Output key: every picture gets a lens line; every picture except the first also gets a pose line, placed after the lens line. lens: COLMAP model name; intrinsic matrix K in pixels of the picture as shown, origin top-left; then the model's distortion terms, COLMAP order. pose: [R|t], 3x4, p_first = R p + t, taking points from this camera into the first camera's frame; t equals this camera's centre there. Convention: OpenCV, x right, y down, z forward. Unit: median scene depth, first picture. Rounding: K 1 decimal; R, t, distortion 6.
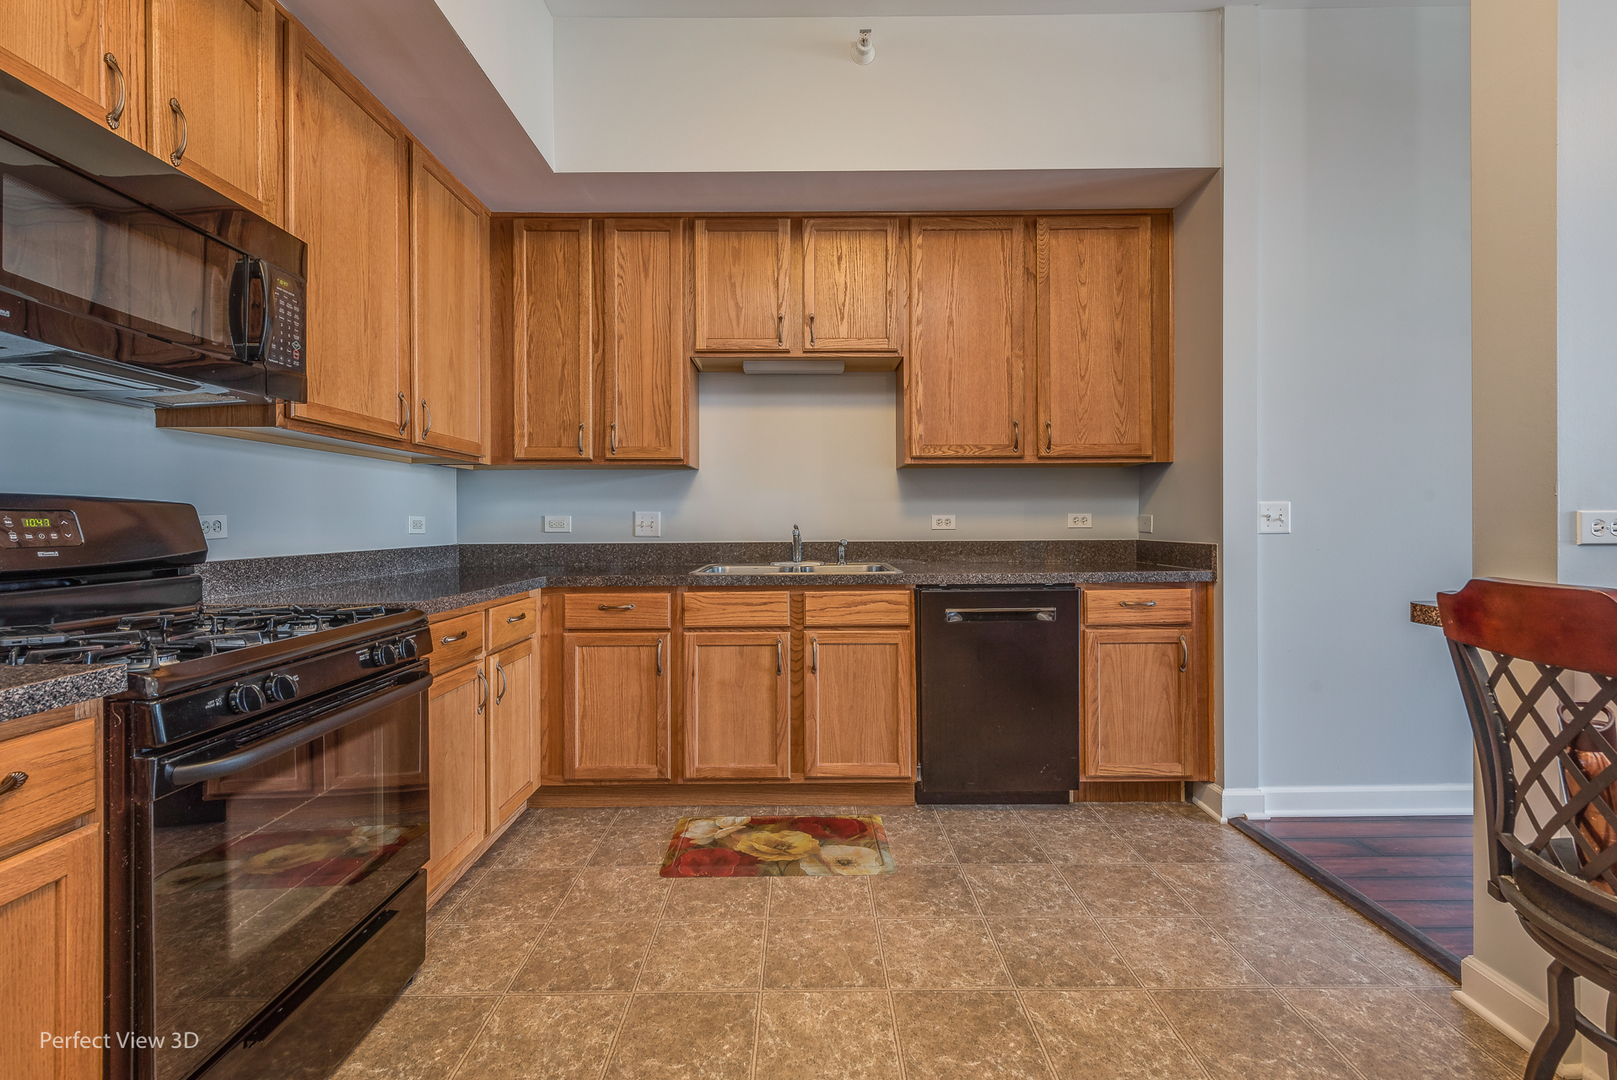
lens RADIAL K [[702.7, 0, 798.7], [0, 702.7, 537.0], [0, 0, 1]] dist [0.007100, -0.001202]
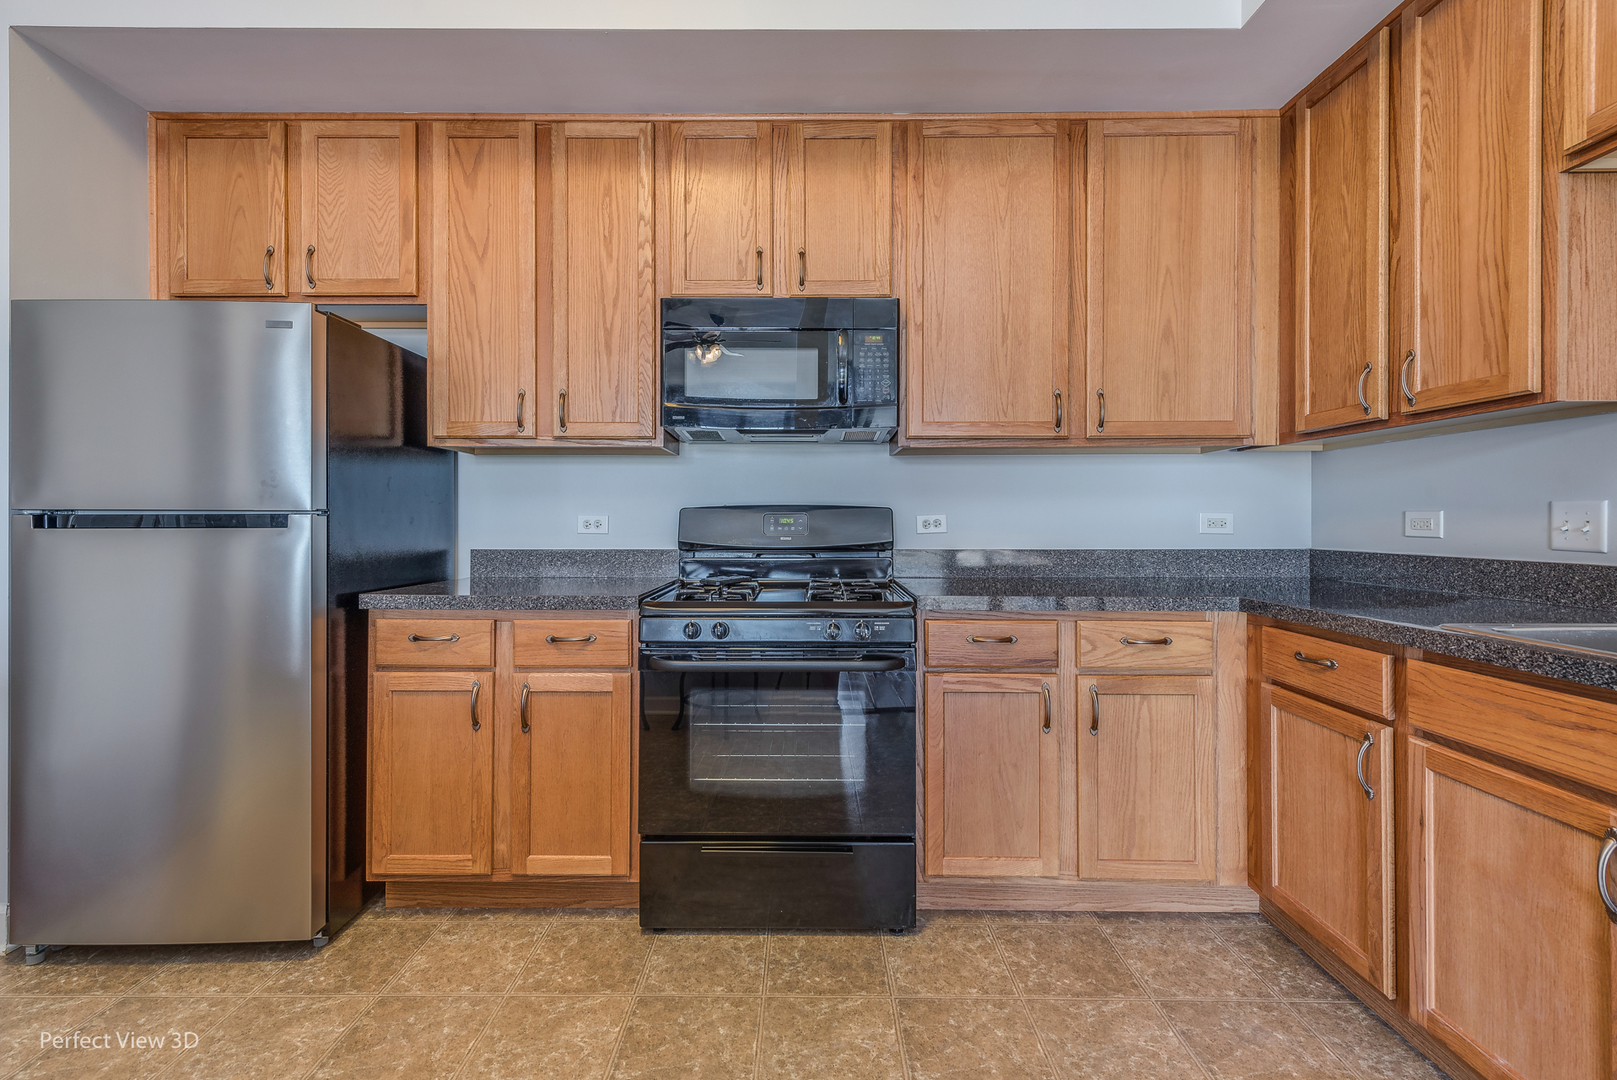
lens RADIAL K [[702.7, 0, 808.4], [0, 702.7, 528.7], [0, 0, 1]] dist [0.007100, -0.001202]
pose [[-0.004718, 0.019083, -0.999807, 0.373305], [-0.020173, 0.999613, 0.019175, -0.019352], [0.999785, 0.020260, -0.004331, 0.576482]]
